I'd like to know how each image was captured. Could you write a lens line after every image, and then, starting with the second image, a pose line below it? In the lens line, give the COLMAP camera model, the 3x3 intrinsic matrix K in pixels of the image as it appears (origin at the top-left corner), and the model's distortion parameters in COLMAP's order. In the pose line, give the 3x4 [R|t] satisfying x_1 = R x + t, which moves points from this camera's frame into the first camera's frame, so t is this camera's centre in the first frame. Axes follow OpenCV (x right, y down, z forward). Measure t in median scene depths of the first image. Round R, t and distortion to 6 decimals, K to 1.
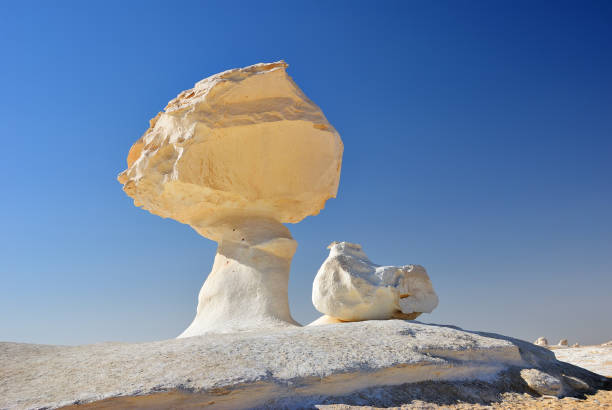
lens RADIAL K [[712.6, 0, 306.0], [0, 712.6, 205.0], [0, 0, 1]] dist [0.011039, 0.008061]
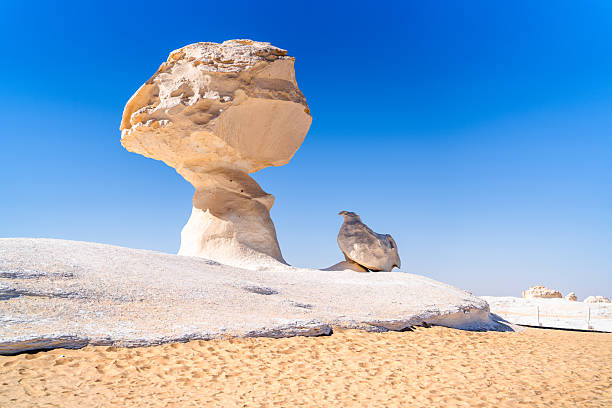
lens RADIAL K [[890.2, 0, 306.0], [0, 890.2, 204.0], [0, 0, 1]] dist [0.001788, -0.035256]
pose [[0.767112, 0.141901, 0.625622, -0.935732], [-0.196762, 0.980269, 0.018921, 0.020491], [-0.610593, -0.137613, 0.779897, -0.234167]]
